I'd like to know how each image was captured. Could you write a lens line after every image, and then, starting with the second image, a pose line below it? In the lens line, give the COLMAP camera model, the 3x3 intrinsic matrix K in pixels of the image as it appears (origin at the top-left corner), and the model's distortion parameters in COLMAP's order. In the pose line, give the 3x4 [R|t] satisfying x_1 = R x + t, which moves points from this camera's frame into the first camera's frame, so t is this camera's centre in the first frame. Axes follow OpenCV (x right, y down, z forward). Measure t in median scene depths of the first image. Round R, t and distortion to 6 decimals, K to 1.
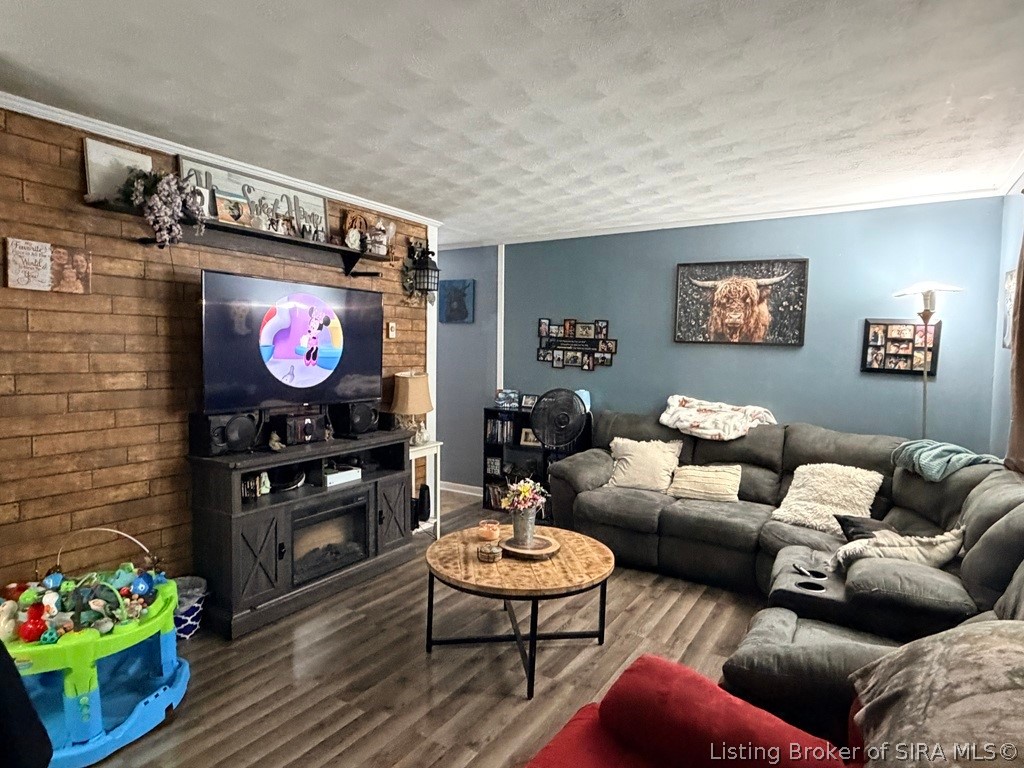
lens RADIAL K [[605.4, 0, 511.8], [0, 605.4, 385.7], [0, 0, 1]] dist [0.000072, -0.000115]
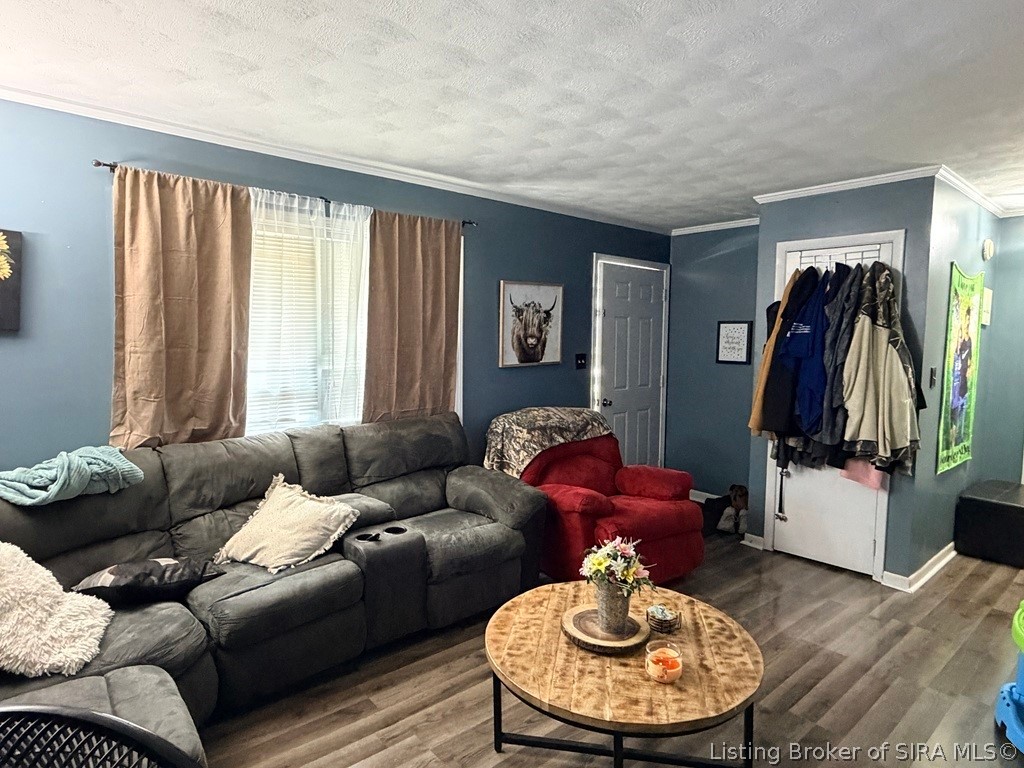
lens RADIAL K [[605.4, 0, 511.4], [0, 605.4, 381.2], [0, 0, 1]] dist [0.000072, -0.000115]
pose [[-0.956538, -0.046866, 0.287816, -0.059768], [-0.005423, 0.989689, 0.143133, -0.123686], [-0.291556, 0.135351, -0.946929, 1.792514]]
